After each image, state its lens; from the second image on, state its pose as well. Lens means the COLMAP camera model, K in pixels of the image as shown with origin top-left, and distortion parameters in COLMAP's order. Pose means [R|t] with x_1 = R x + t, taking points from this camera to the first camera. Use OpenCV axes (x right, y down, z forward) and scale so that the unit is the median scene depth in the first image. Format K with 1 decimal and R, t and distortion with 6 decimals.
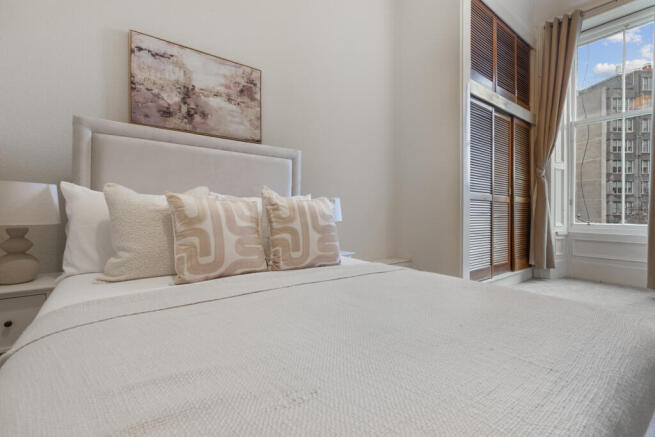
lens RADIAL K [[295.5, 0, 328.0], [0, 295.5, 214.7], [0, 0, 1]] dist [-0.001918, -0.000400]
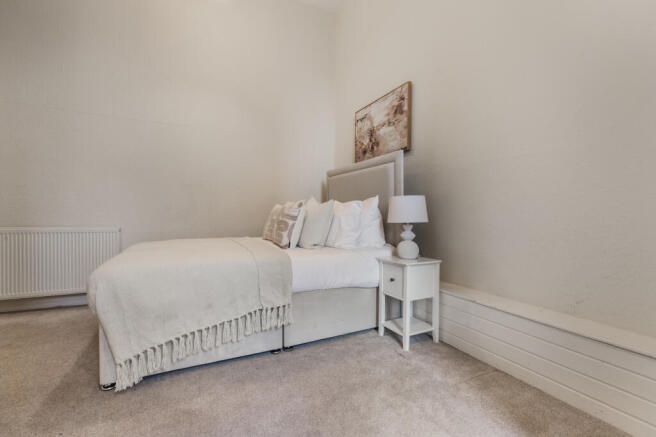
lens RADIAL K [[296.0, 0, 327.9], [0, 296.0, 218.6], [0, 0, 1]] dist [-0.001918, -0.000400]
pose [[-0.188797, 0.008581, -0.981979, 0.986808], [-0.002783, 0.999953, 0.009273, 0.004525], [0.982012, 0.004484, -0.188764, 1.010413]]
